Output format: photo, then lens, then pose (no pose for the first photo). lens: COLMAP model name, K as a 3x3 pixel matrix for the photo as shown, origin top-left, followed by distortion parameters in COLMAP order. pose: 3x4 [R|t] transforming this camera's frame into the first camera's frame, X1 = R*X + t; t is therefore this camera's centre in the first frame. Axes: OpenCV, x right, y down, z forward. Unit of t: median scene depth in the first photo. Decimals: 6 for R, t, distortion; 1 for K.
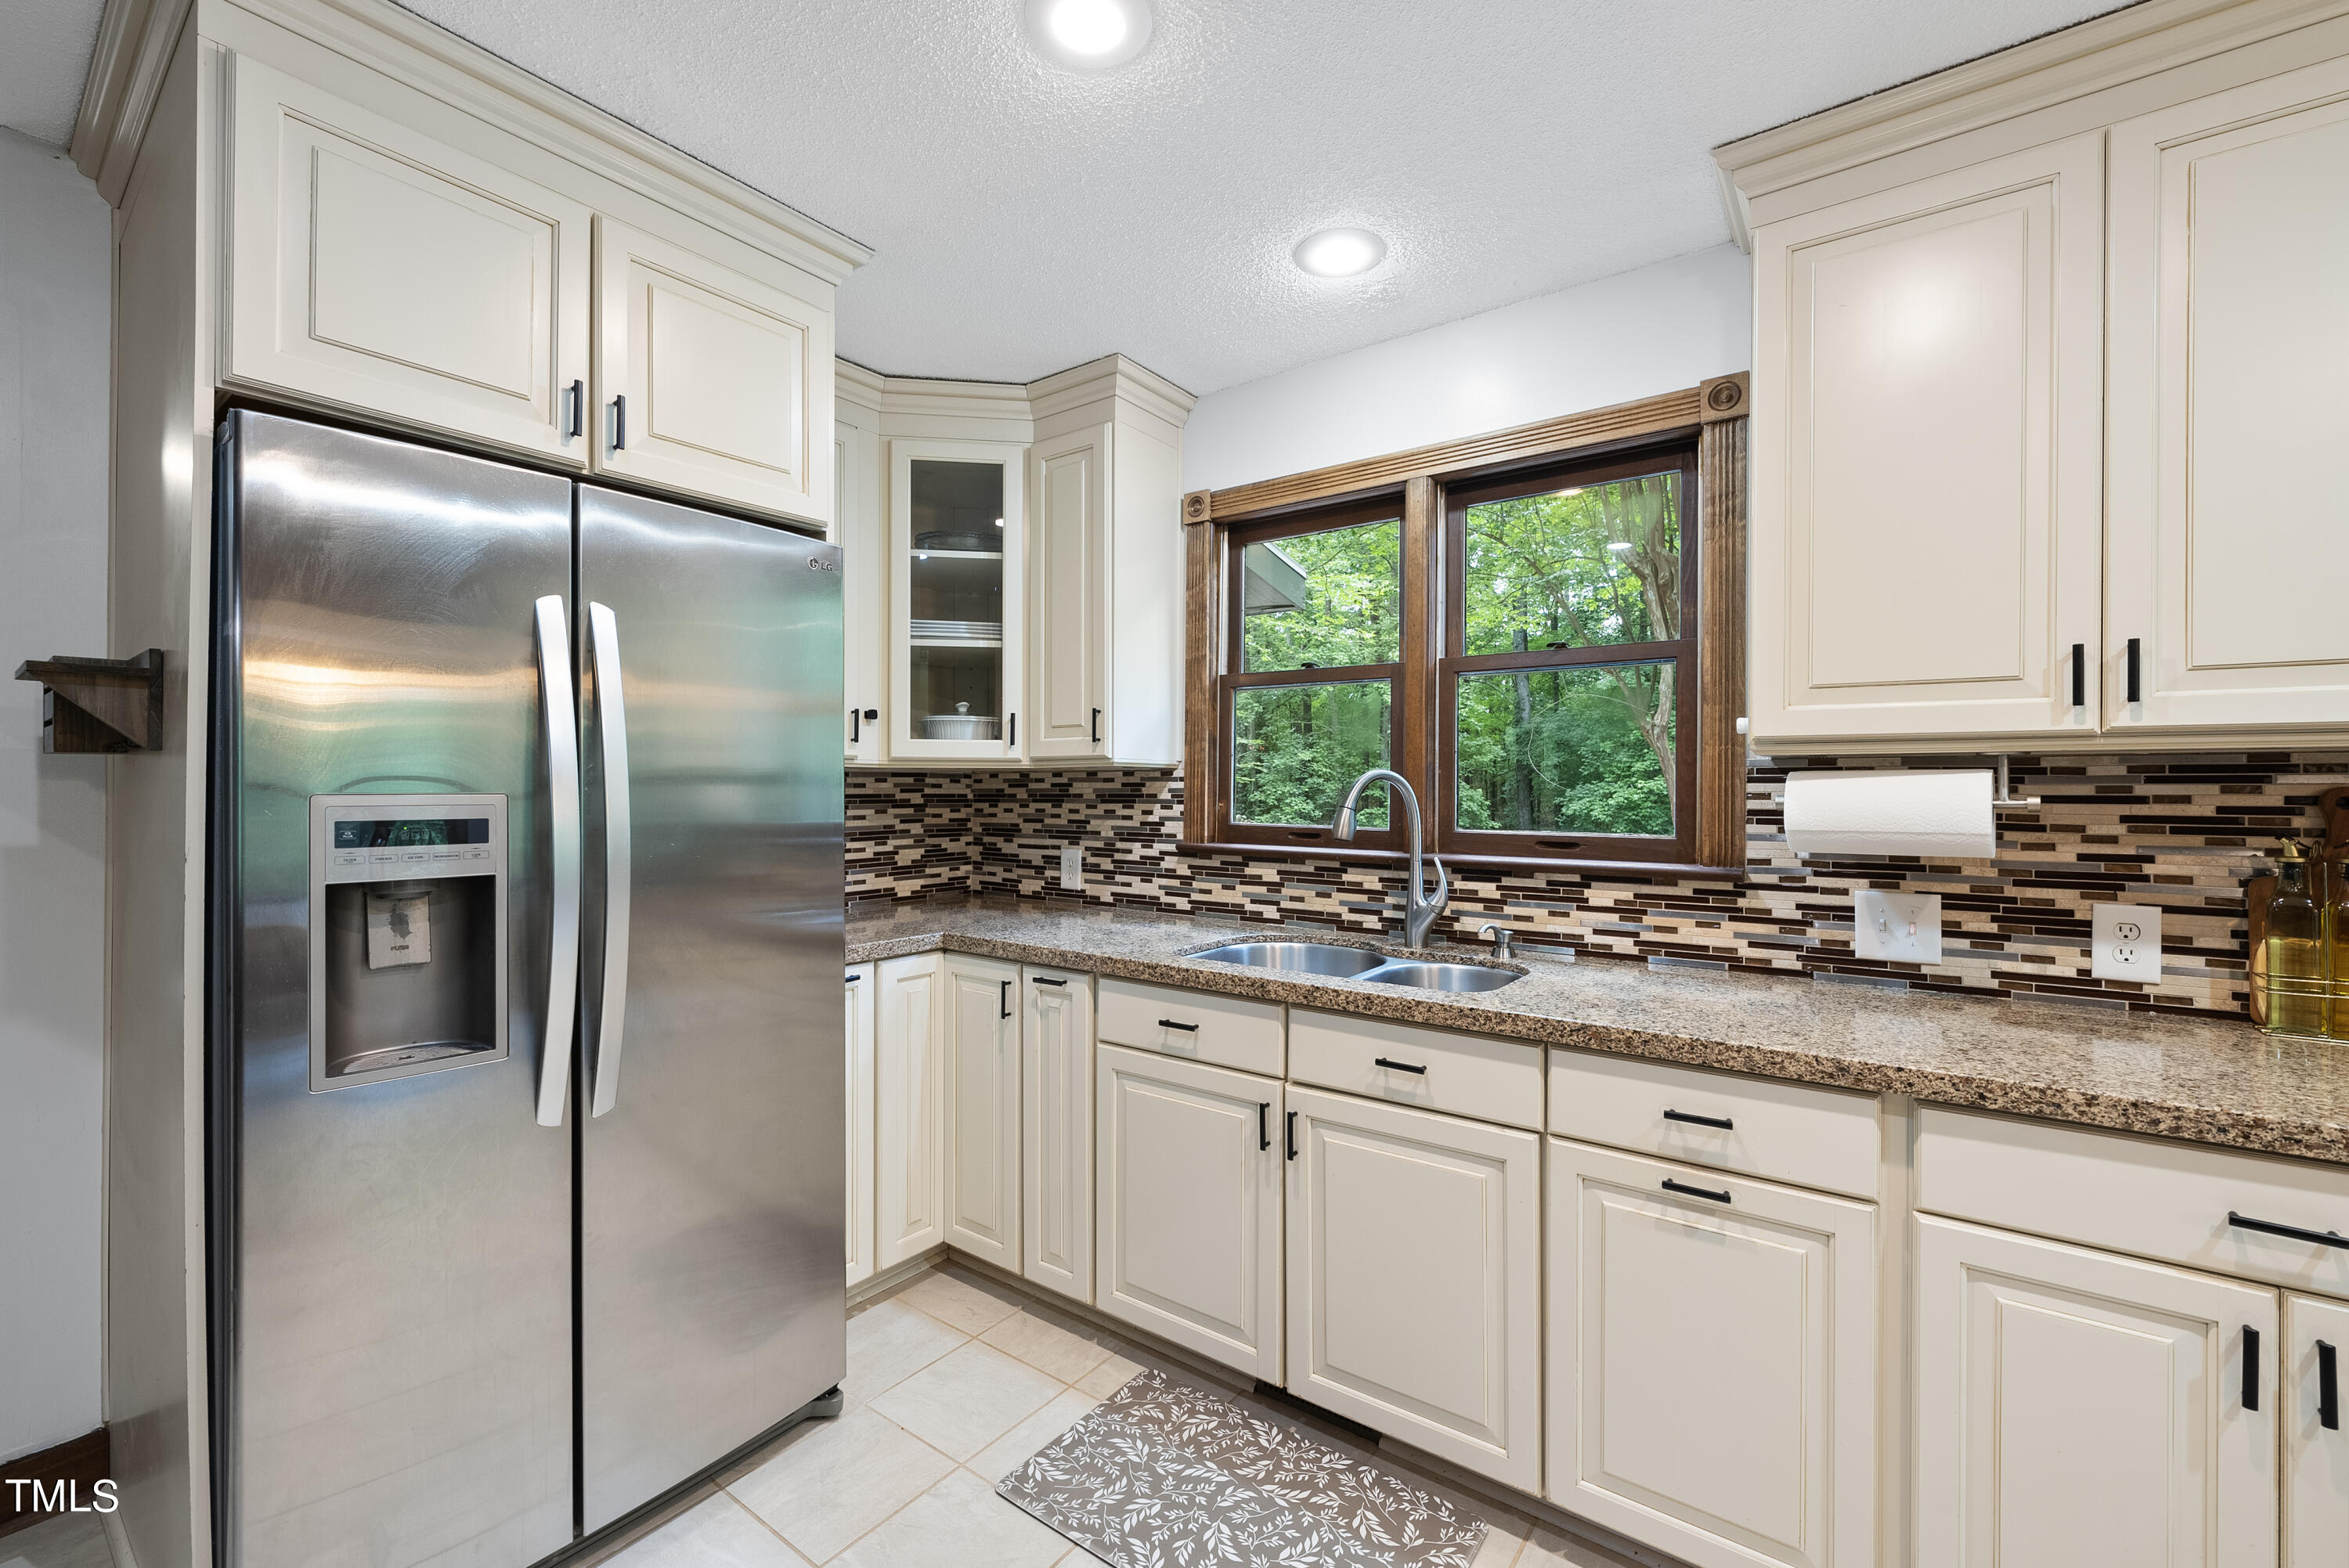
lens RADIAL K [[966.1, 0, 1168.5], [0, 966.1, 784.4], [0, 0, 1]] dist [-0.003297, -0.000273]
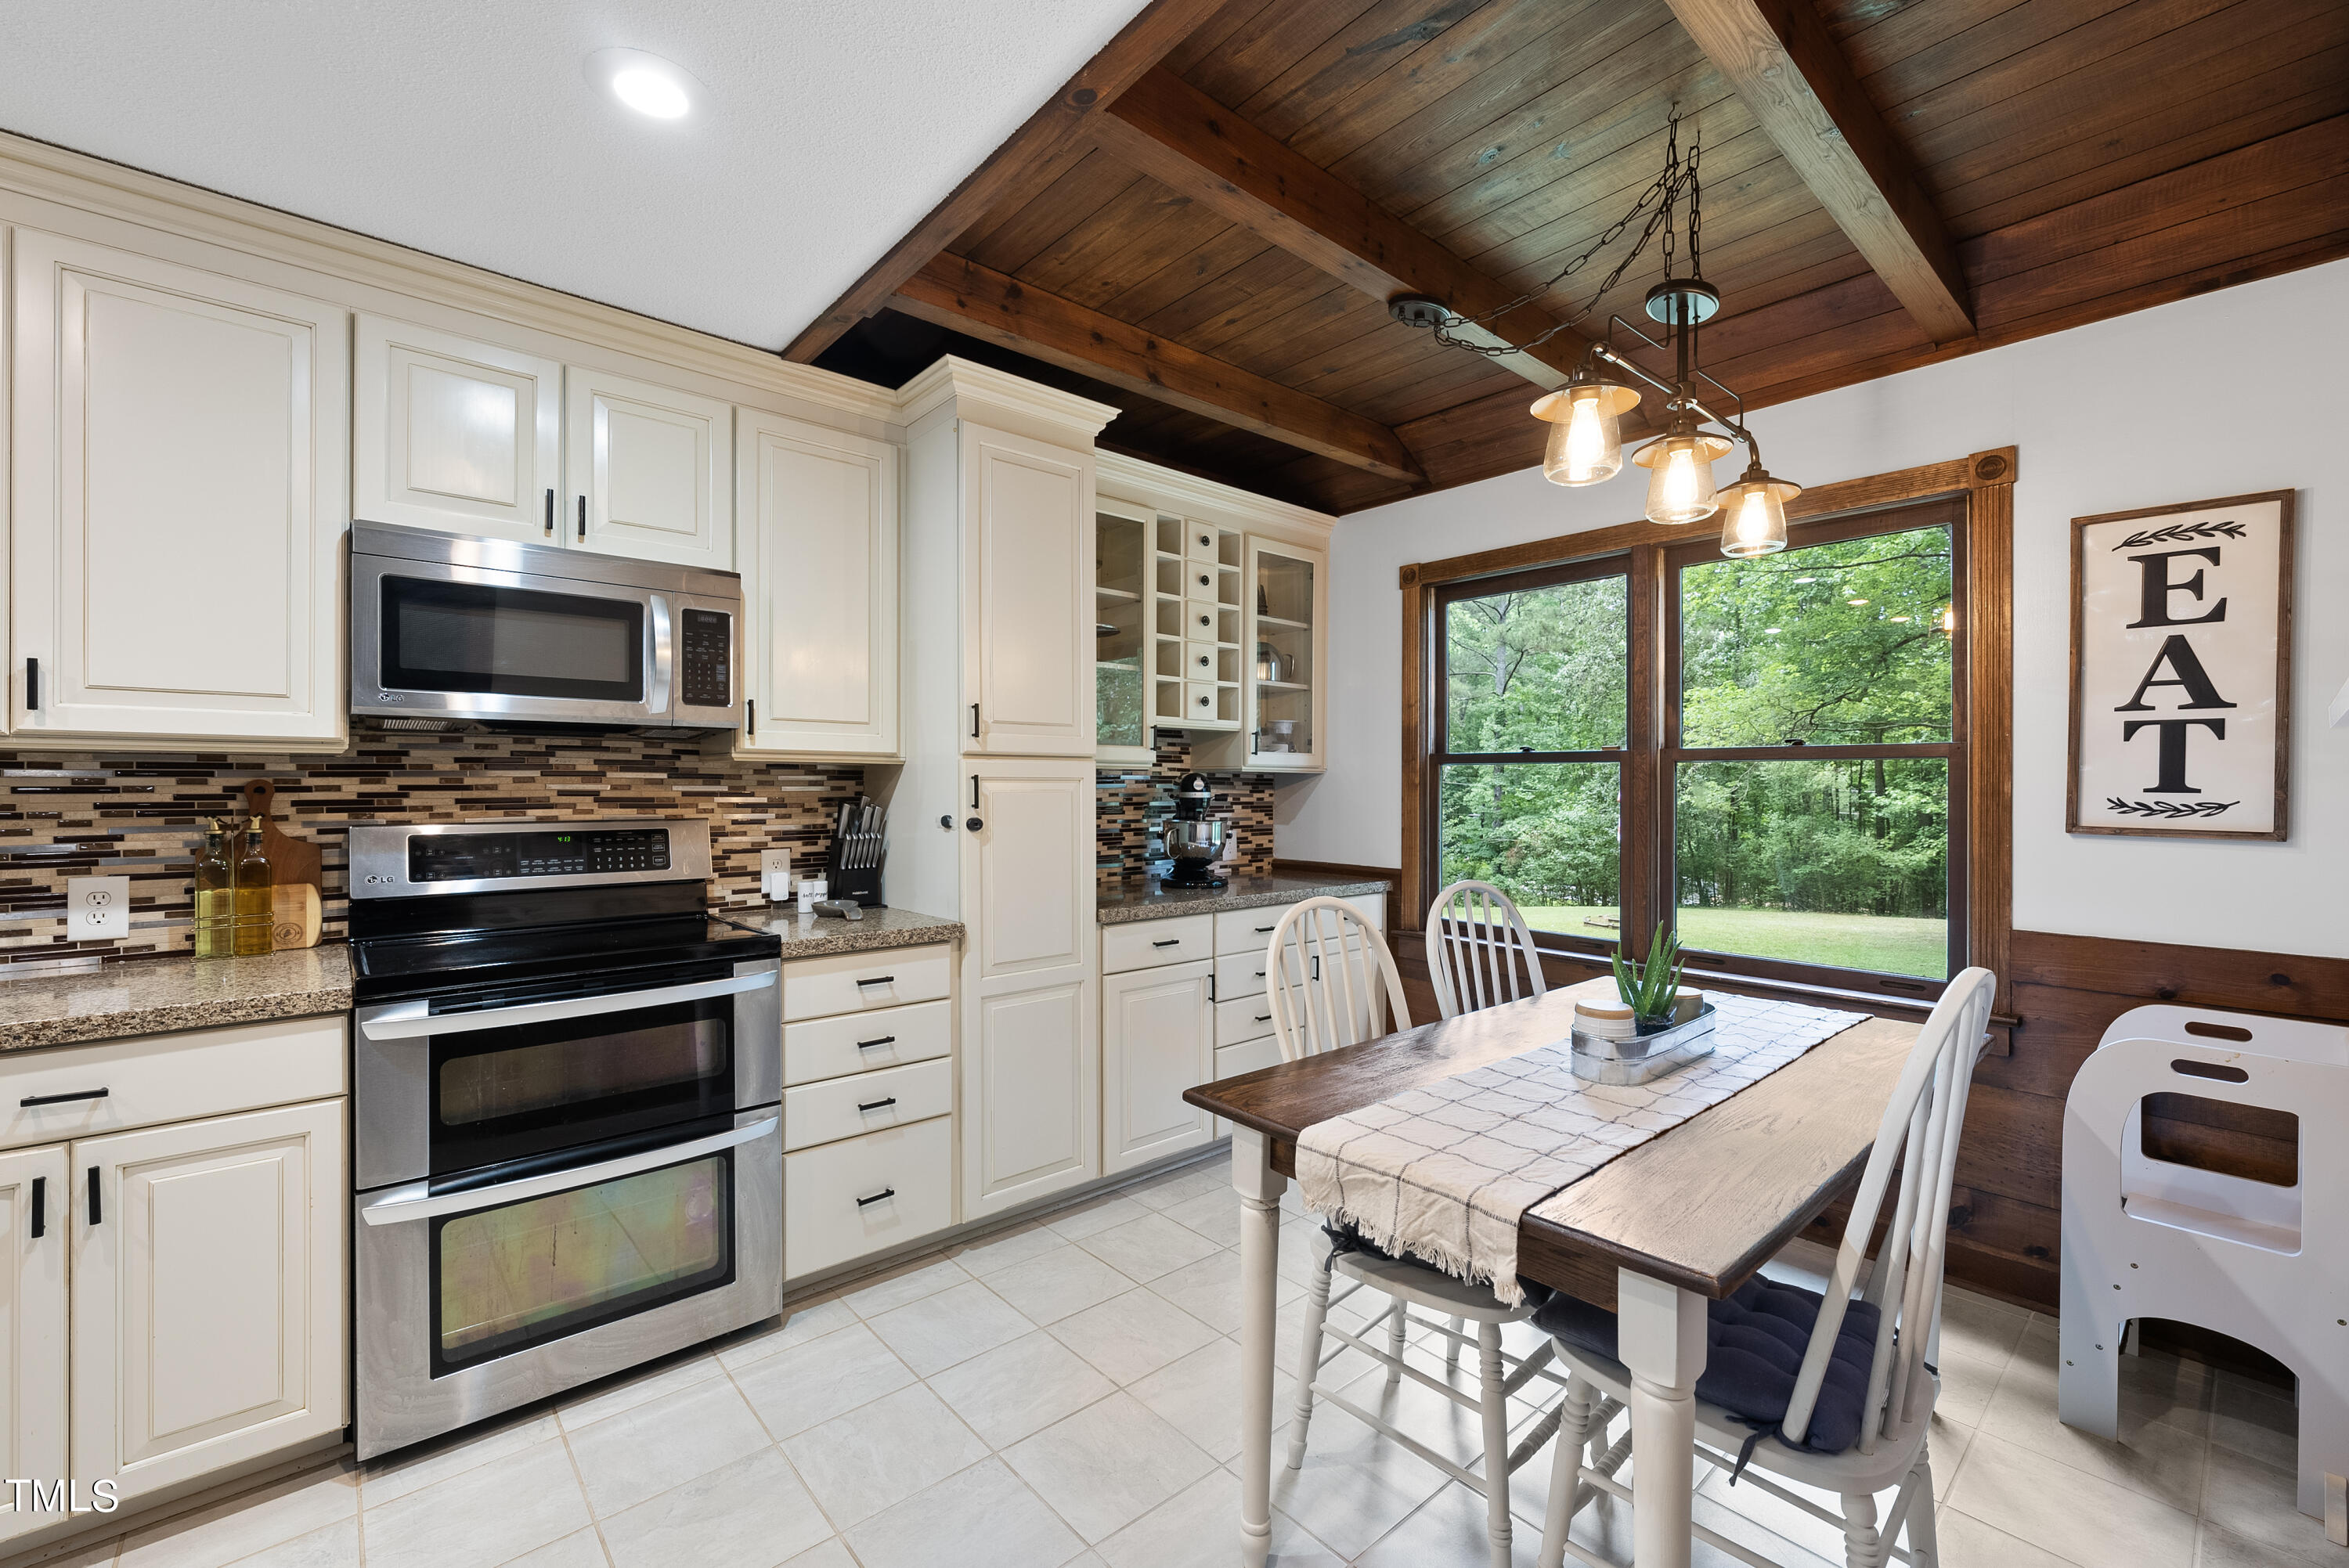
lens RADIAL K [[966.1, 0, 1170.4], [0, 966.1, 786.6], [0, 0, 1]] dist [-0.003297, -0.000273]
pose [[0.205655, -0.007051, 0.978599, 0.090823], [-0.000245, 0.999974, 0.007256, 0.002380], [-0.978625, -0.001732, 0.205648, -0.581740]]
